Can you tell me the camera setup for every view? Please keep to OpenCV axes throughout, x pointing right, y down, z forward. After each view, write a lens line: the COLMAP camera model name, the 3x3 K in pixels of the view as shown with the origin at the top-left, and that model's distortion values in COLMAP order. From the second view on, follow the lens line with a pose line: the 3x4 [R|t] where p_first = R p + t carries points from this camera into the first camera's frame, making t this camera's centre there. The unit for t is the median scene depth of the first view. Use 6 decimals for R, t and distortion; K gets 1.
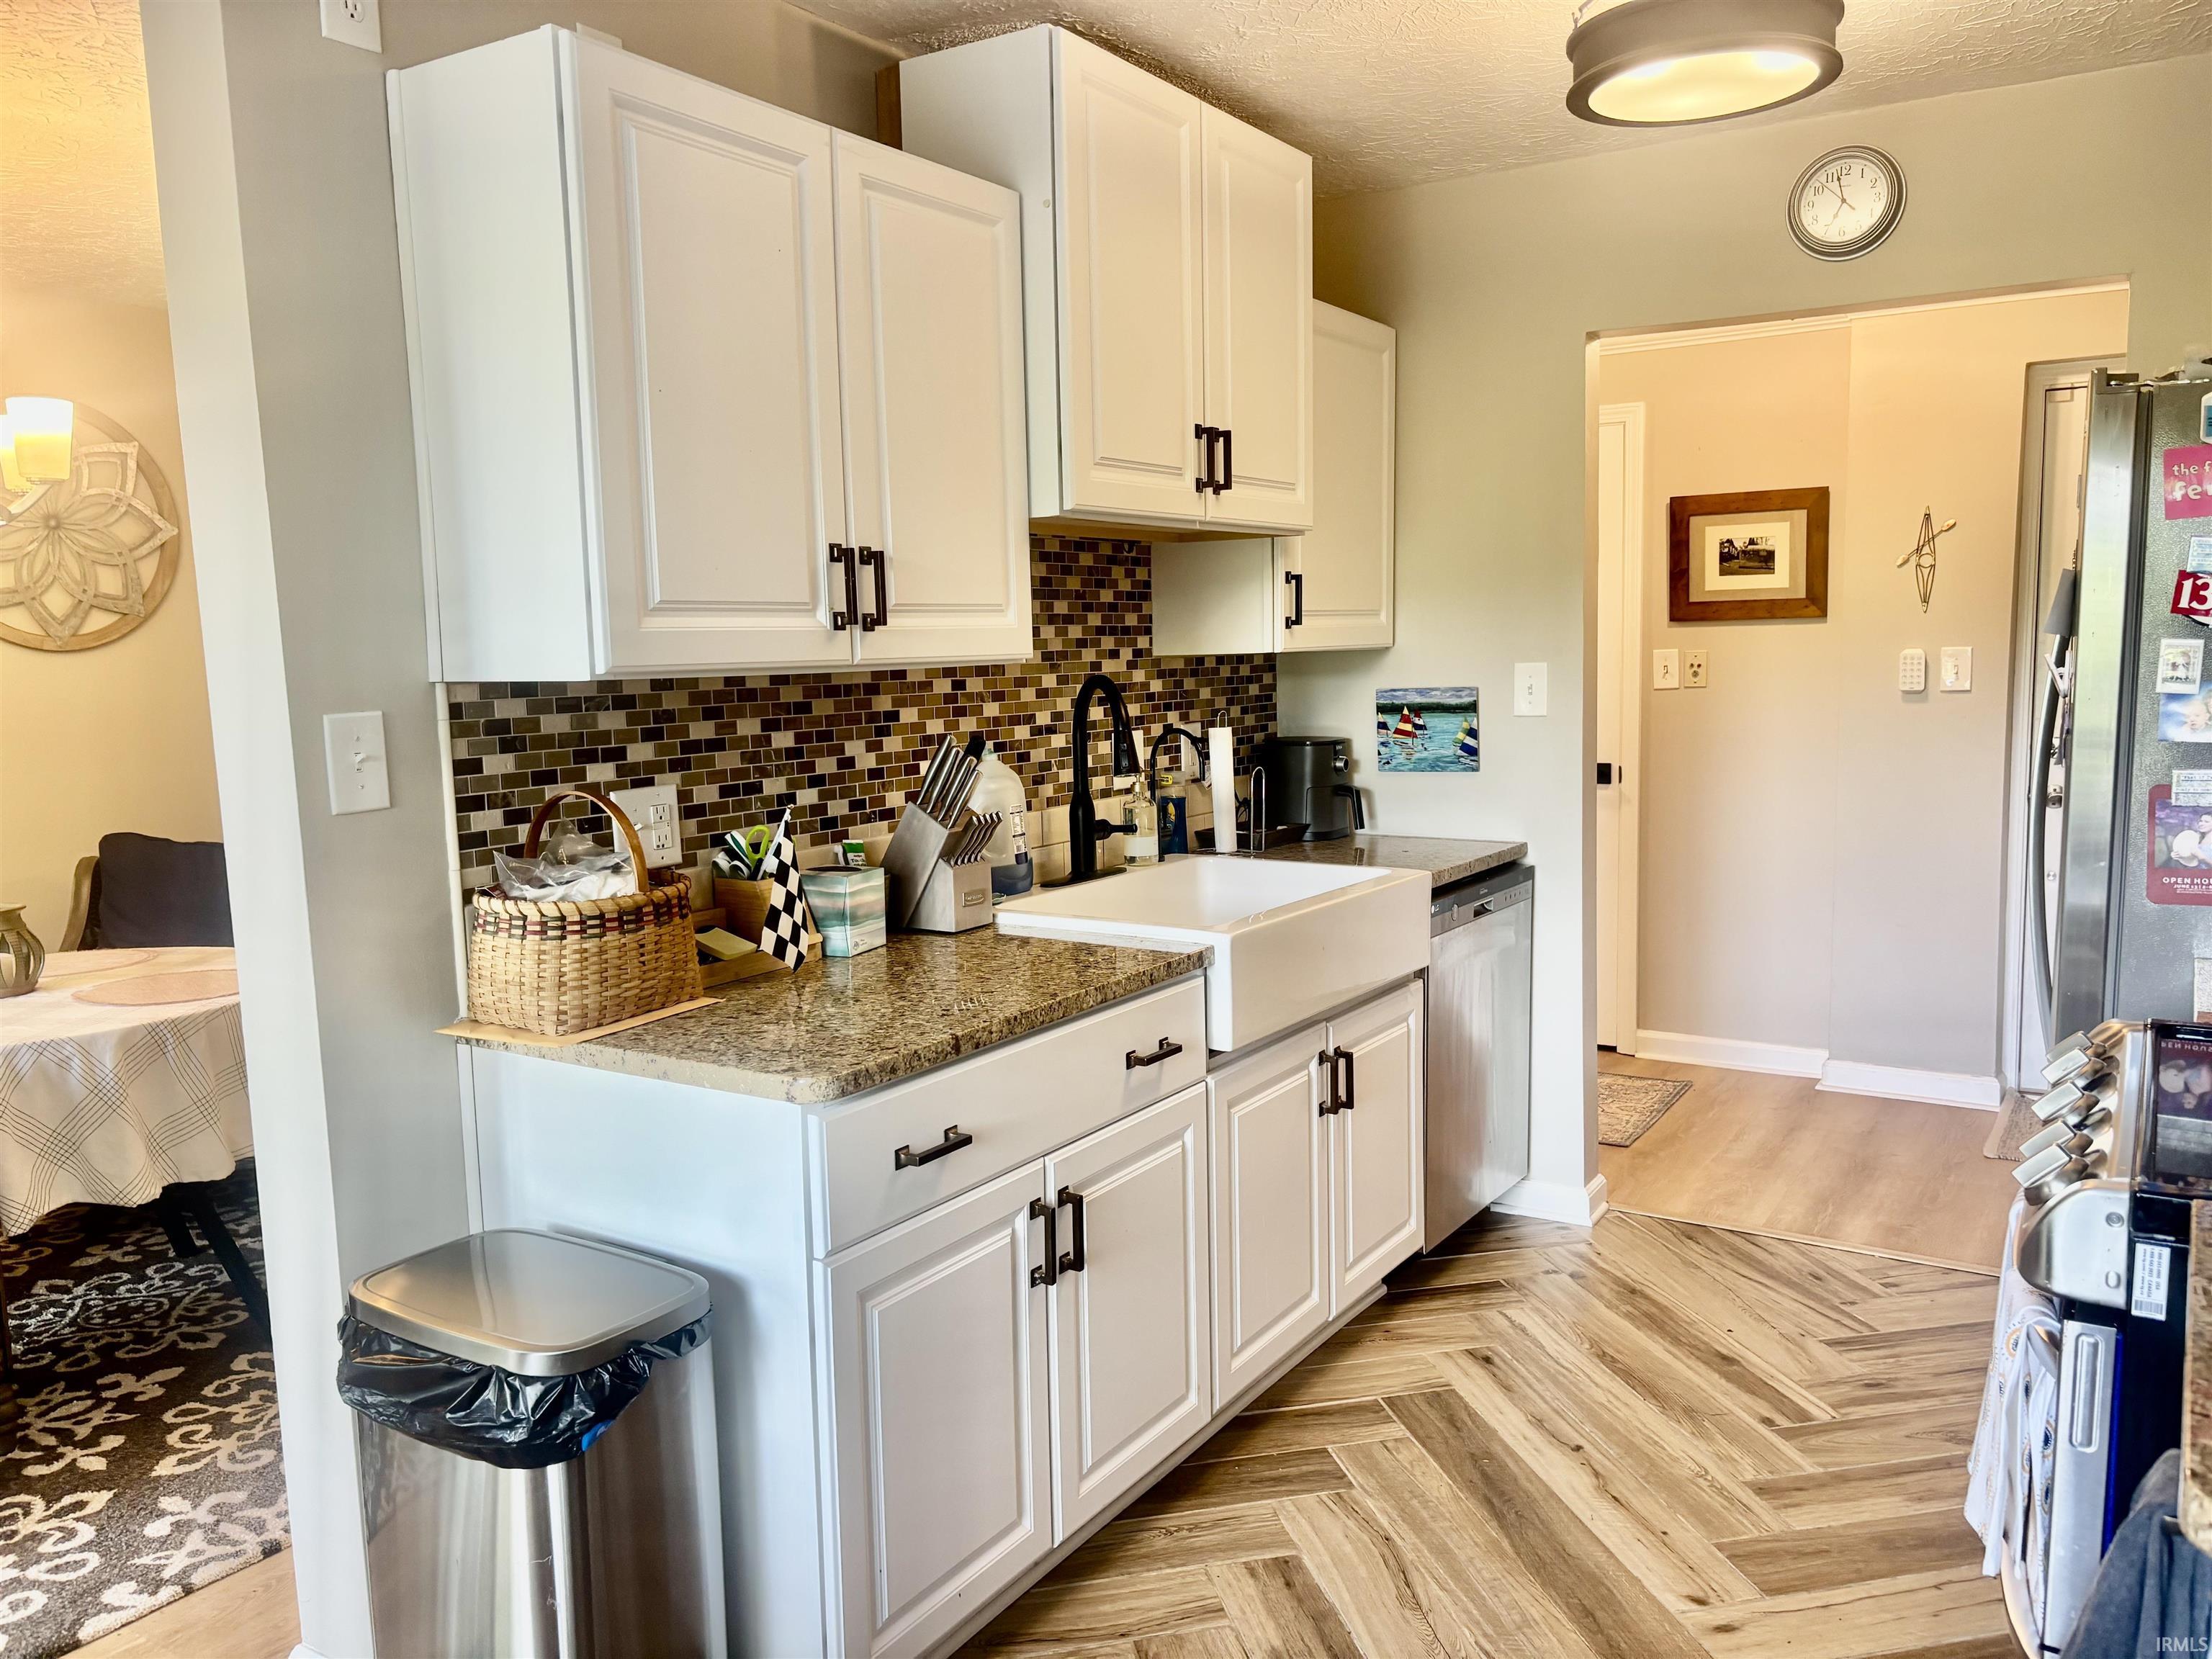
lens RADIAL K [[1670.8, 0, 1106.0], [0, 1670.8, 829.5], [0, 0, 1]] dist [0.069435, -0.087397]
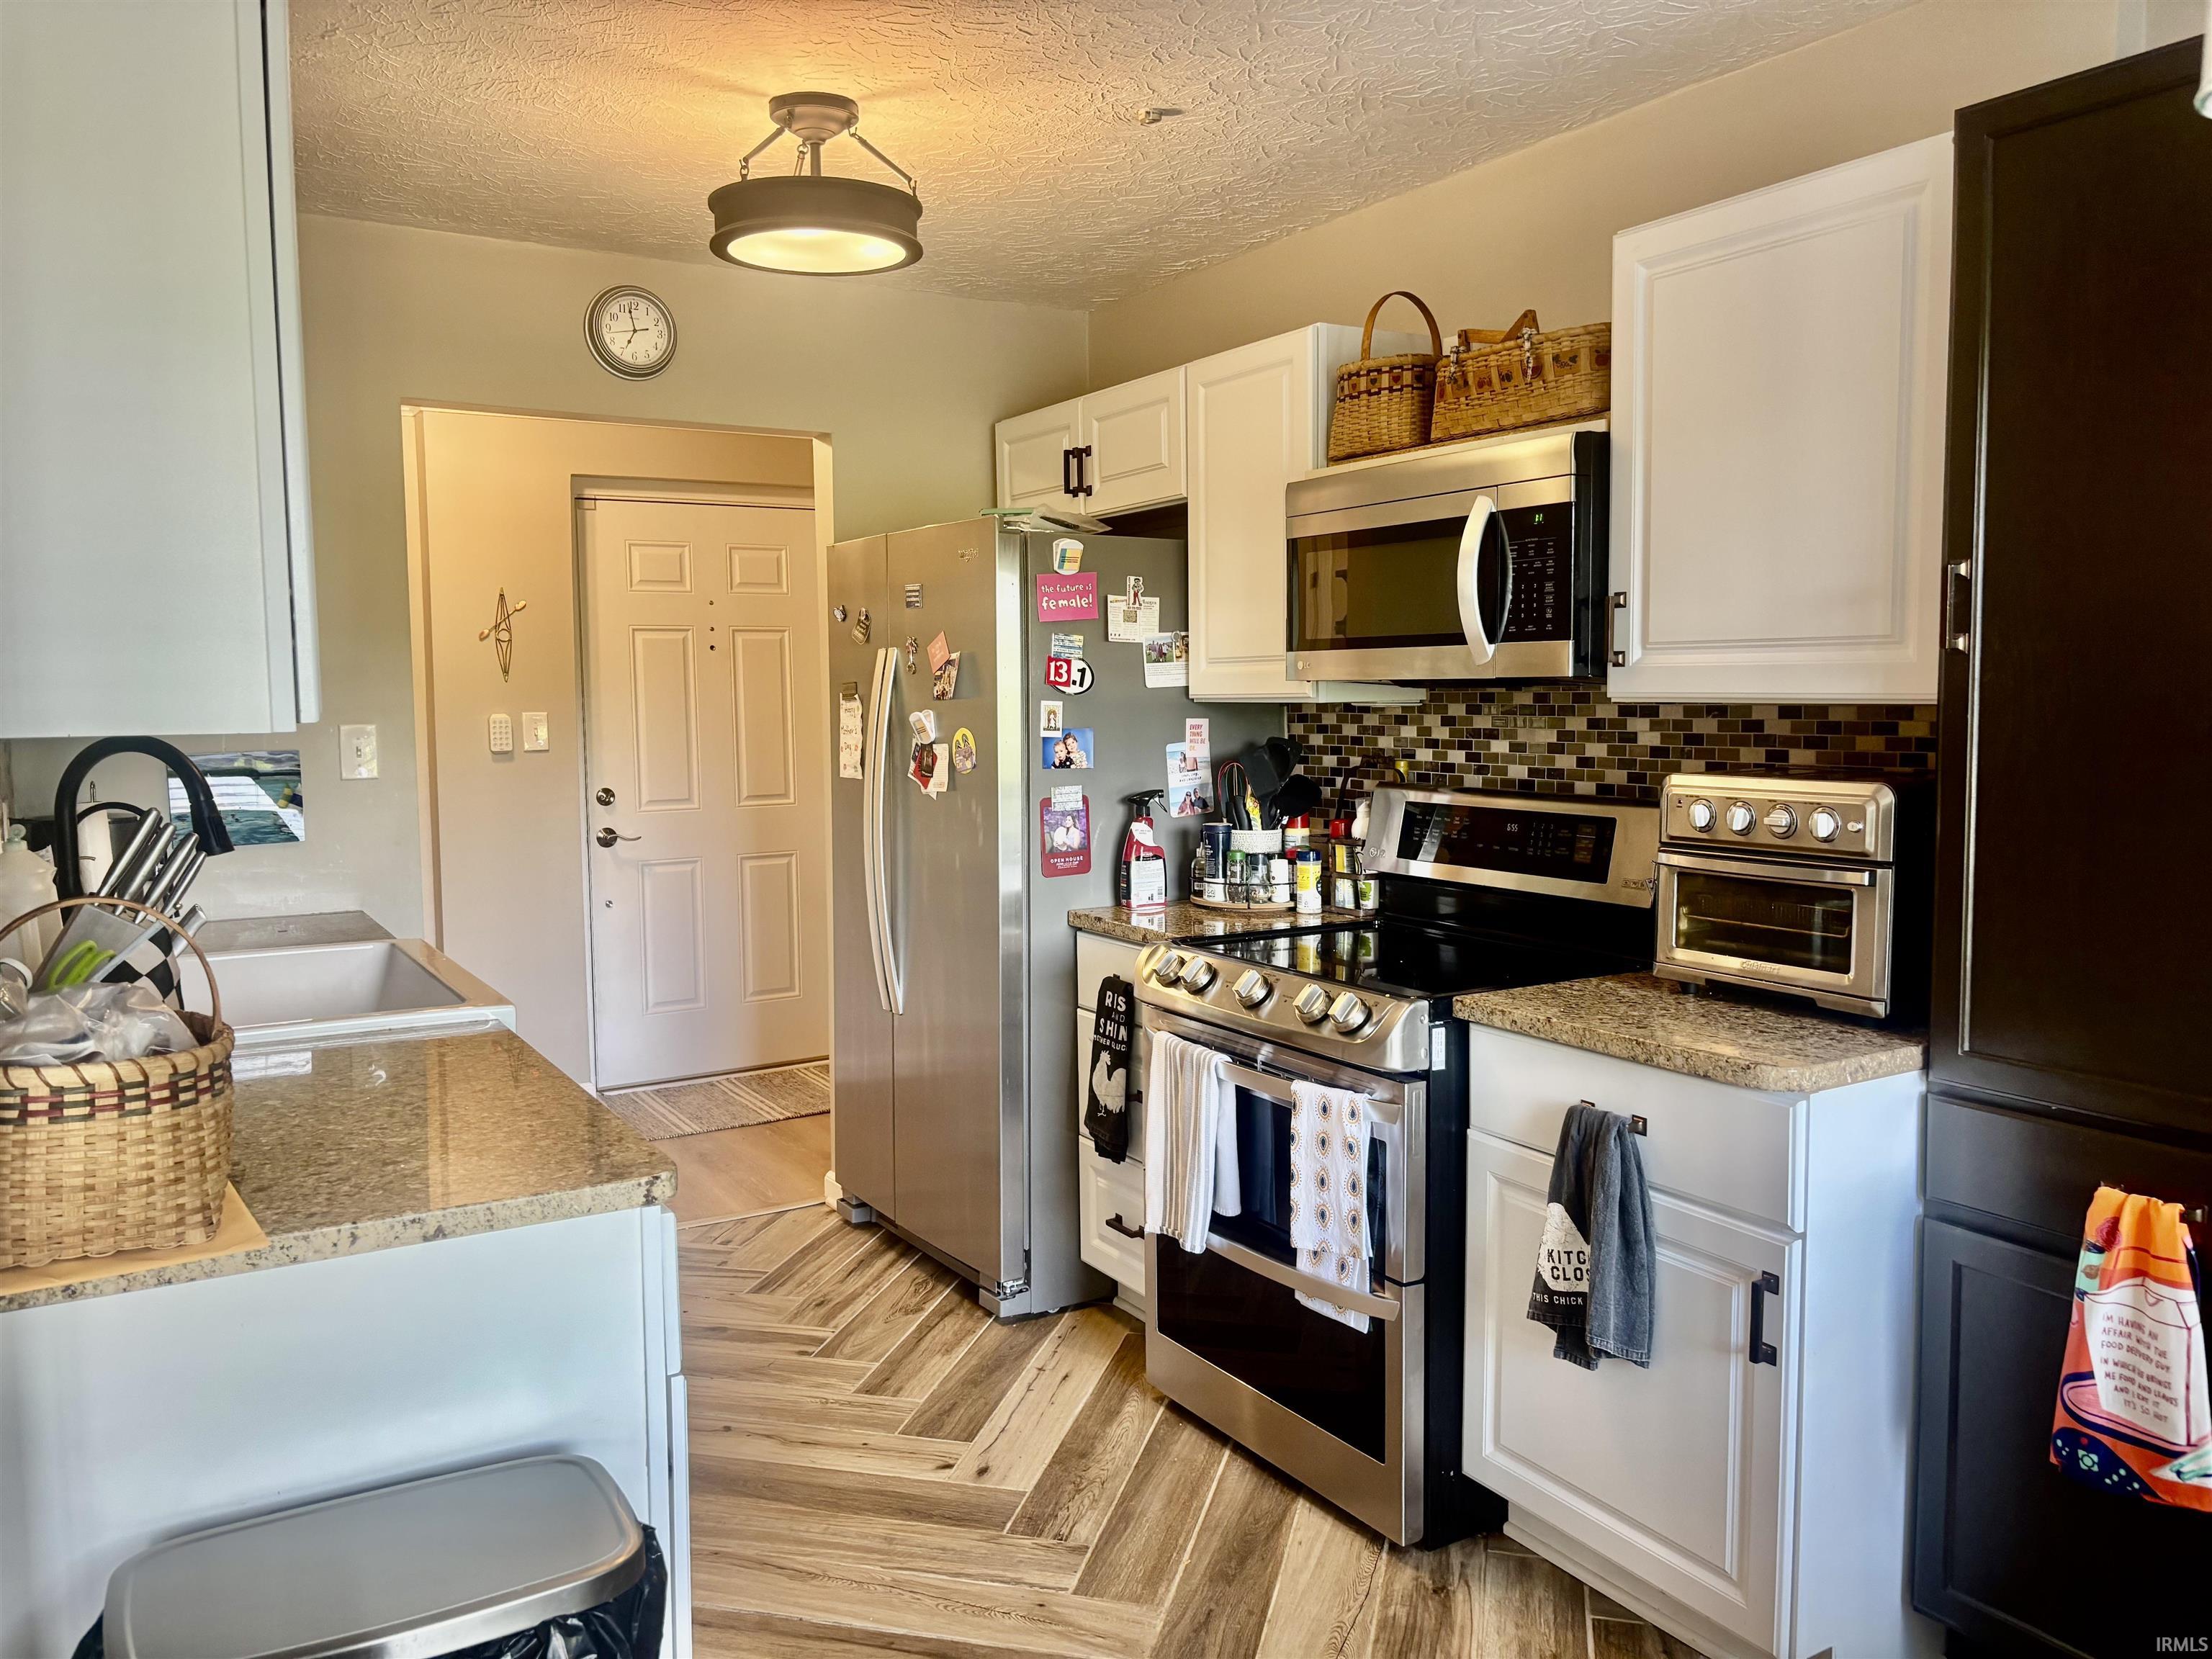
lens RADIAL K [[1679.7, 0, 1112.9], [0, 1679.7, 809.3], [0, 0, 1]] dist [0.046076, -0.063223]
pose [[0.443502, -0.049781, 0.894890, -0.638584], [0.100968, 0.994876, 0.005304, -0.017701], [-0.890568, 0.088003, 0.446256, 0.275954]]
